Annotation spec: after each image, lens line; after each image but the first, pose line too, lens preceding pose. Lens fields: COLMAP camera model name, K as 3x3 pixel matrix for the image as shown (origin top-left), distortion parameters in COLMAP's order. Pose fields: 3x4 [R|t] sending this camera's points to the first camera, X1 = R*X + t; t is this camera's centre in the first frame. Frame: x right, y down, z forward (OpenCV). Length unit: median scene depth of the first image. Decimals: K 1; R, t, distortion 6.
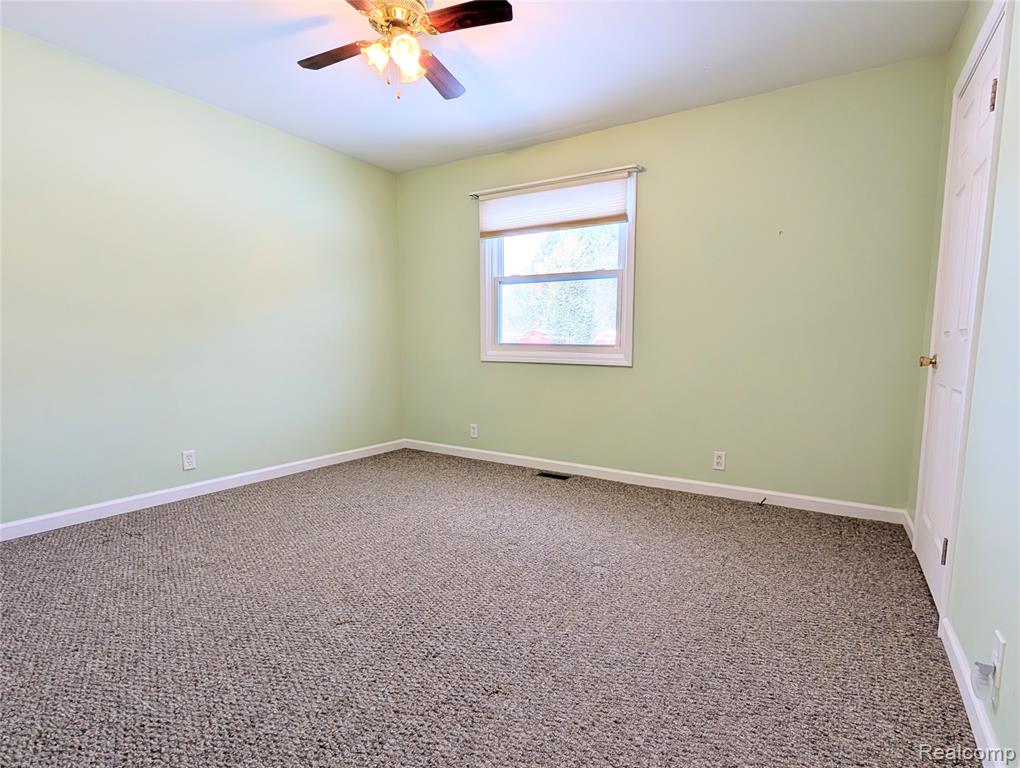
lens RADIAL K [[505.5, 0, 523.7], [0, 505.5, 370.9], [0, 0, 1]] dist [-0.000696, 0.001847]
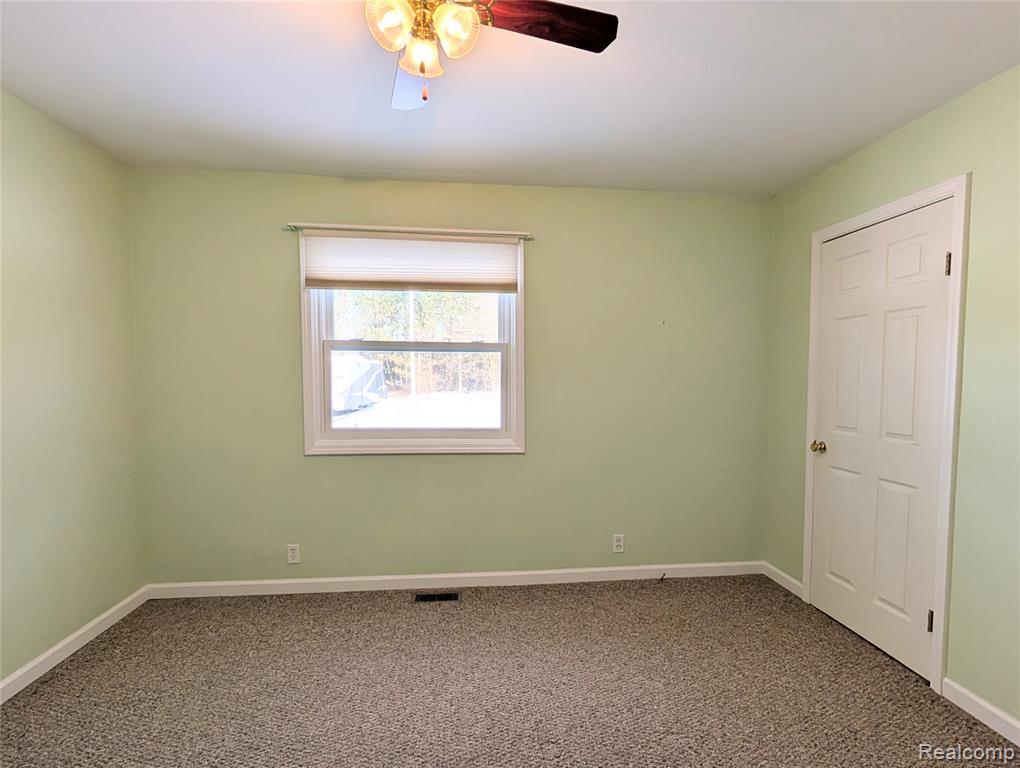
lens RADIAL K [[505.5, 0, 541.7], [0, 505.5, 389.0], [0, 0, 1]] dist [-0.000696, 0.001847]
pose [[0.792750, -0.020661, 0.609197, -0.298270], [0.041310, 0.998949, -0.019878, -0.100334], [-0.608146, 0.040924, 0.792770, 0.257750]]
